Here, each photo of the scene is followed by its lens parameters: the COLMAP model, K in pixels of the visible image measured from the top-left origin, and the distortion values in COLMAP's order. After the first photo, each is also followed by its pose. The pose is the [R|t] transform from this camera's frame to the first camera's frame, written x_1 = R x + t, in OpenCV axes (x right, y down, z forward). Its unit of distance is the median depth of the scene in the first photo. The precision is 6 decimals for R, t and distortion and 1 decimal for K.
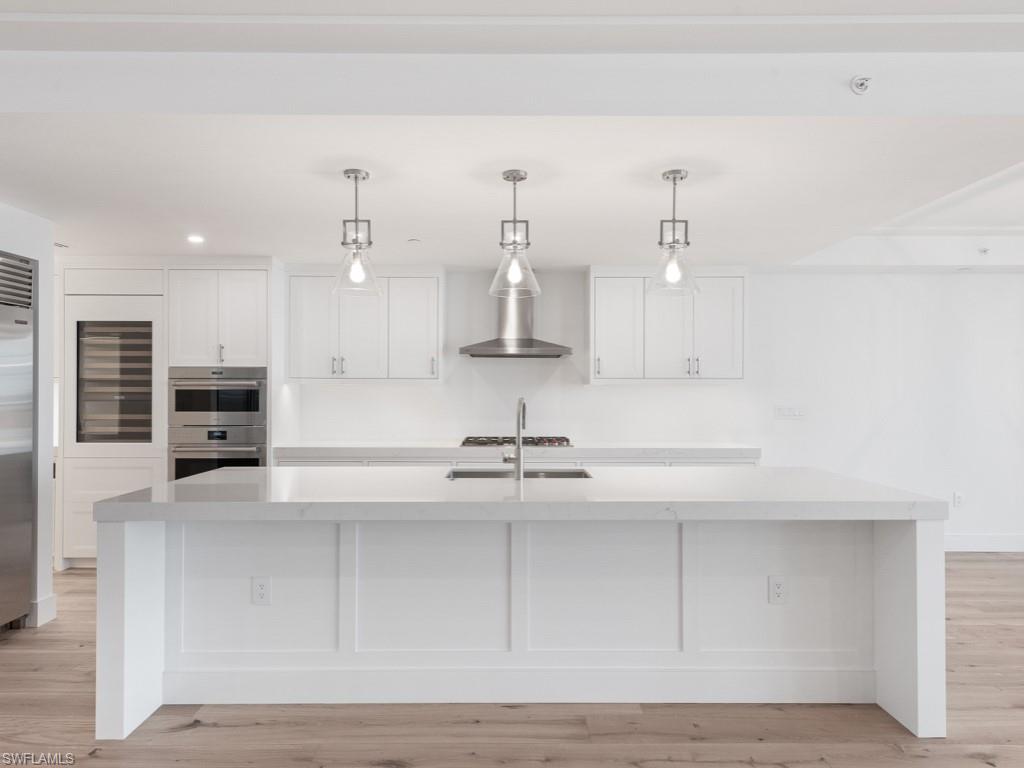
lens RADIAL K [[639.0, 0, 509.5], [0, 639.0, 389.9], [0, 0, 1]] dist [0.017248, -0.004903]
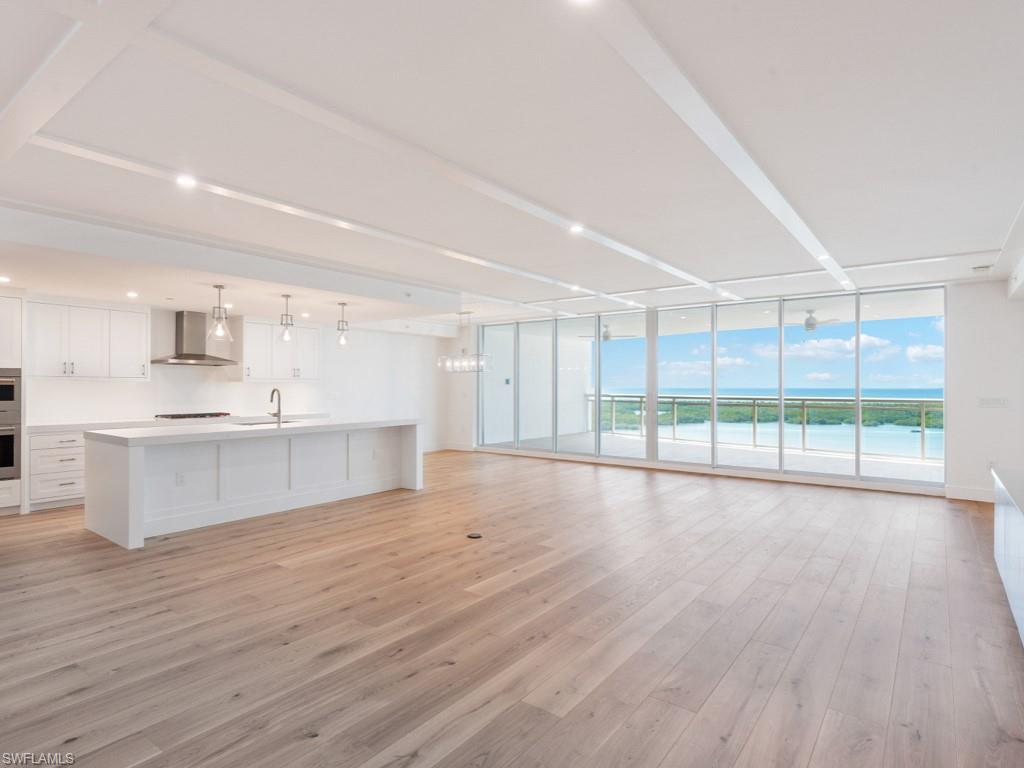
lens RADIAL K [[557.9, 0, 515.9], [0, 557.9, 379.6], [0, 0, 1]] dist [0.010977, -0.000355]
pose [[0.600191, 0.008238, 0.799814, -0.707464], [0.001751, 0.999931, -0.011614, 0.004524], [-0.799855, 0.008371, 0.600135, -0.586805]]
